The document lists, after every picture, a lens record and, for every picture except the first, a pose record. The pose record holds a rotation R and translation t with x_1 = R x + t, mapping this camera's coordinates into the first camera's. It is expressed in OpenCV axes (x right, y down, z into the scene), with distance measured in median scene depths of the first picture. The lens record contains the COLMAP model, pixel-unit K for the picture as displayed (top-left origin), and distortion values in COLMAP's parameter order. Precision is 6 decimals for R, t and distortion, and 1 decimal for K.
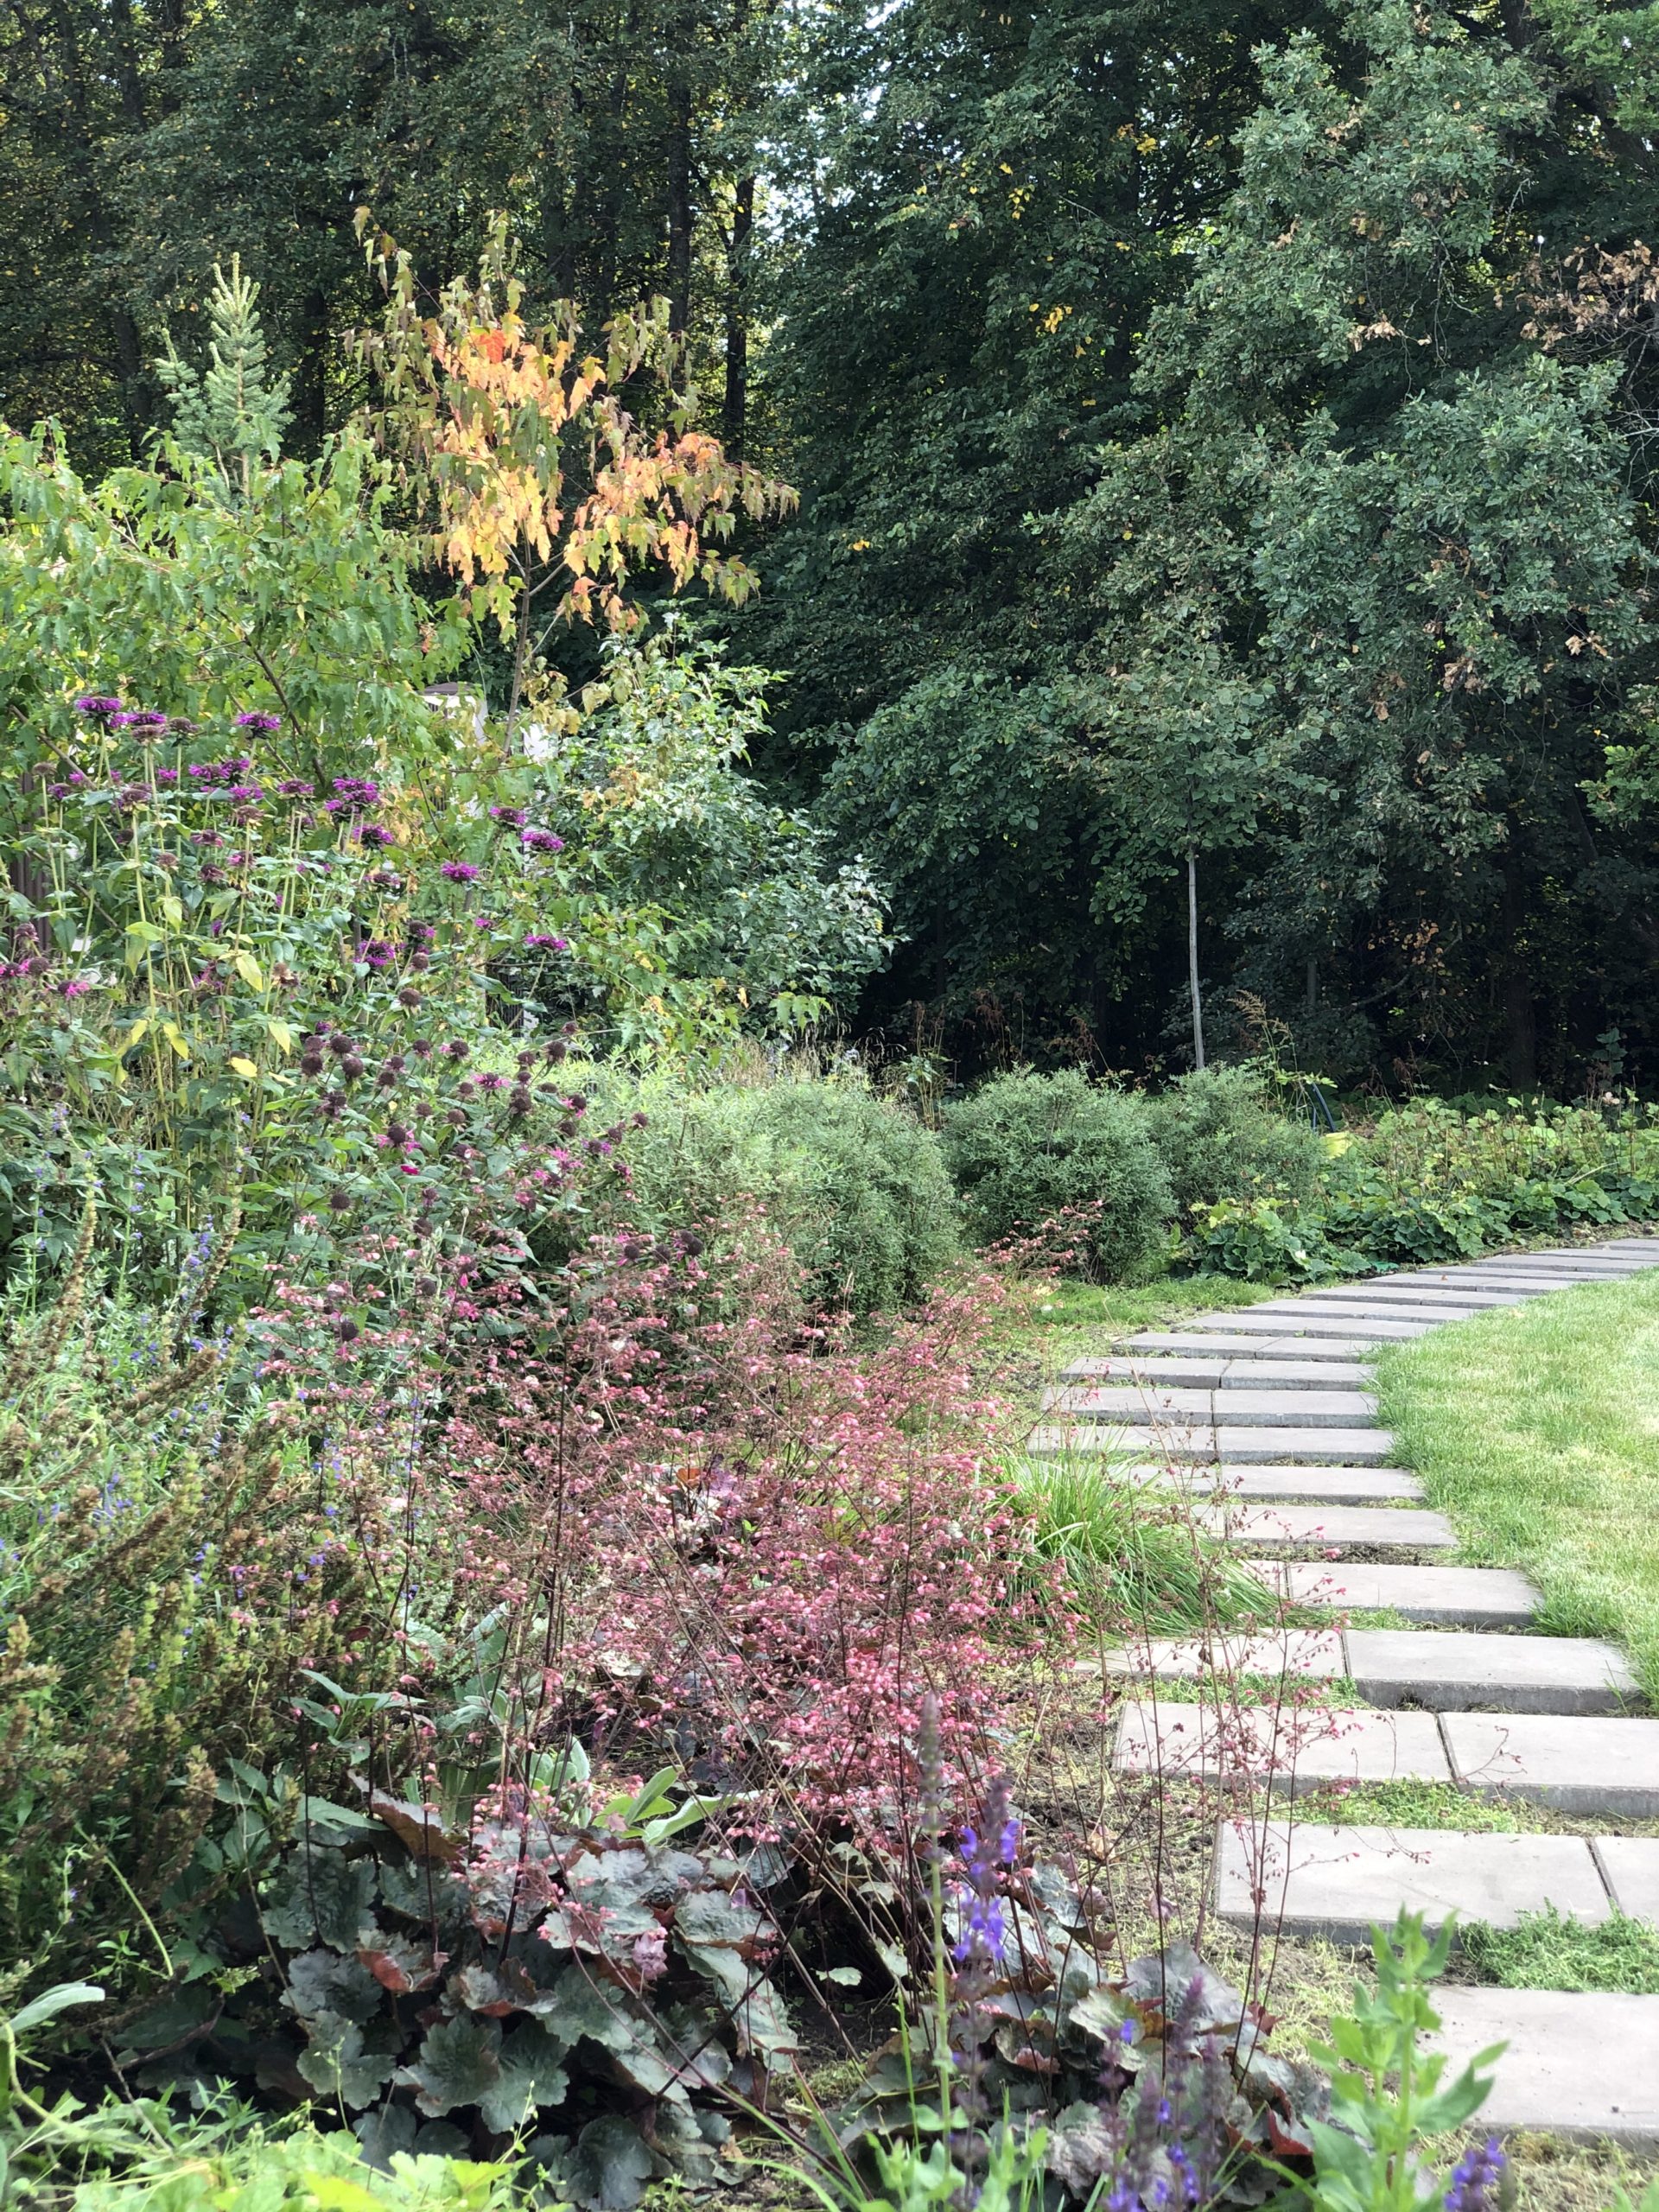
lens RADIAL K [[3412.5, 0, 829.5], [0, 3412.5, 1106.0], [0, 0, 1]] dist [-0.016228, -0.151503]
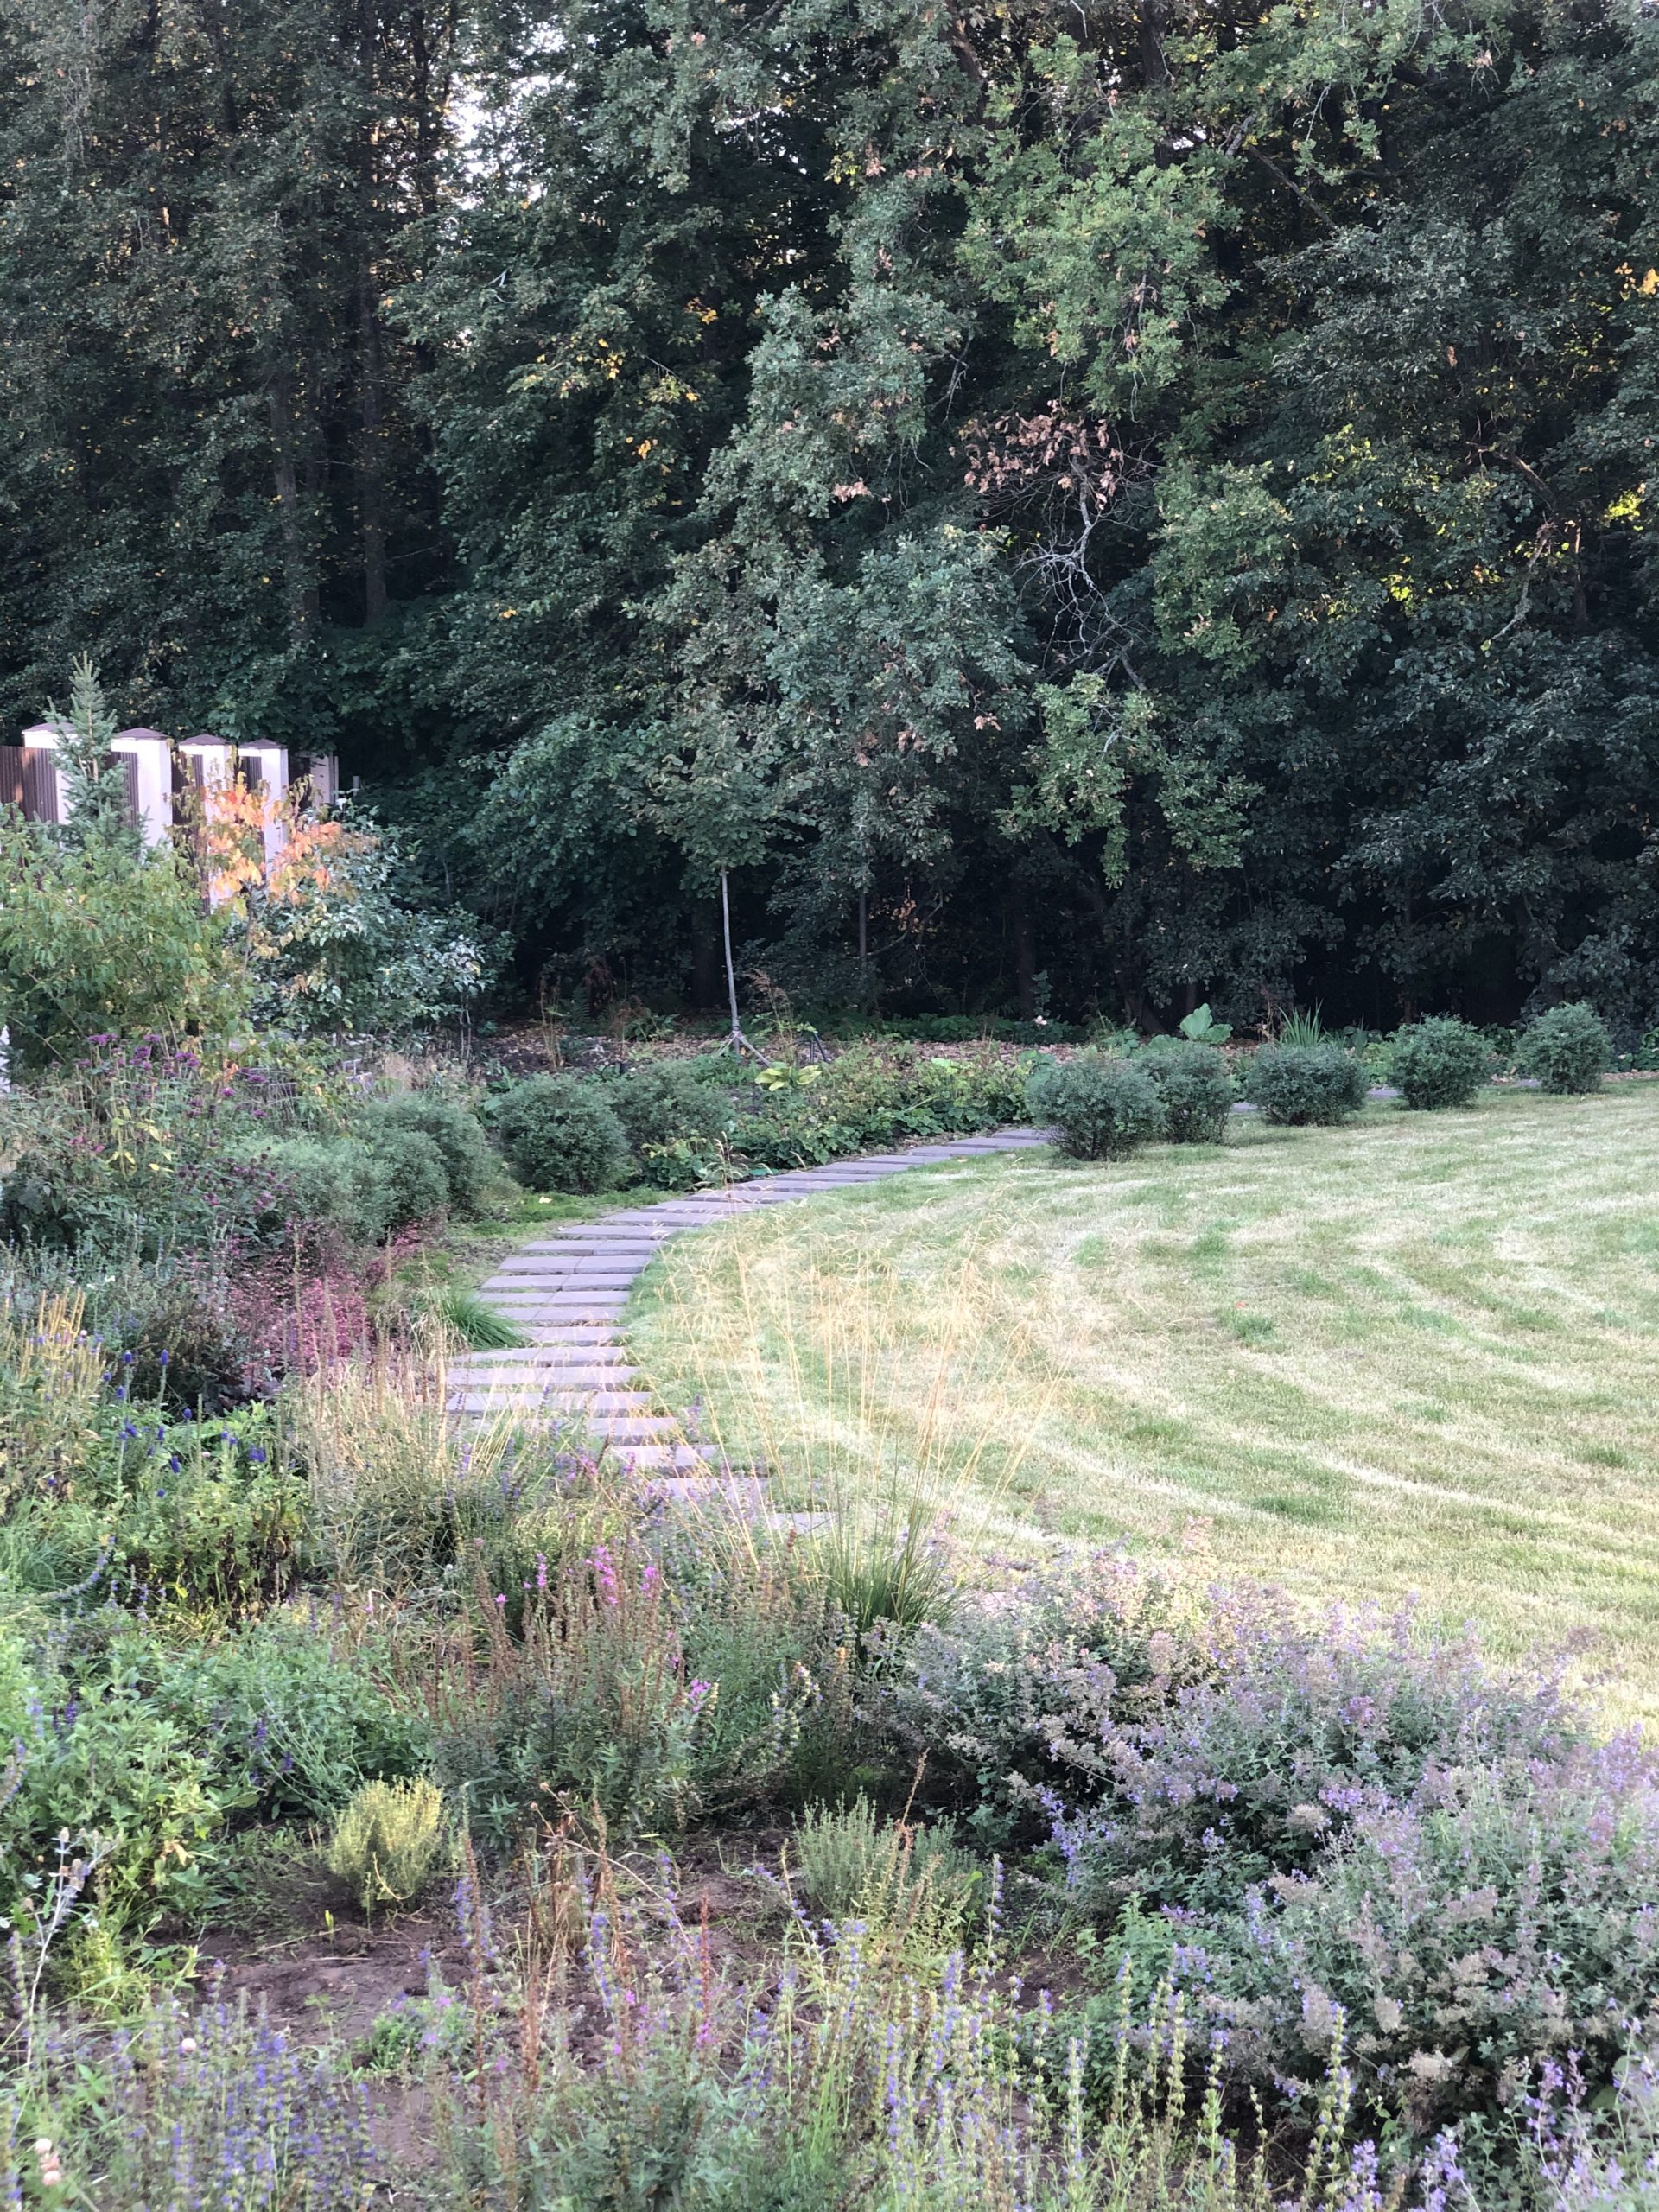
lens RADIAL K [[3316.3, 0, 829.5], [0, 3316.3, 1106.0], [0, 0, 1]] dist [0.057135, 0.101696]
pose [[0.996922, -0.030230, 0.072331, 0.044442], [0.026606, 0.998367, 0.050546, -0.043146], [-0.073741, -0.048466, 0.996099, -0.417944]]
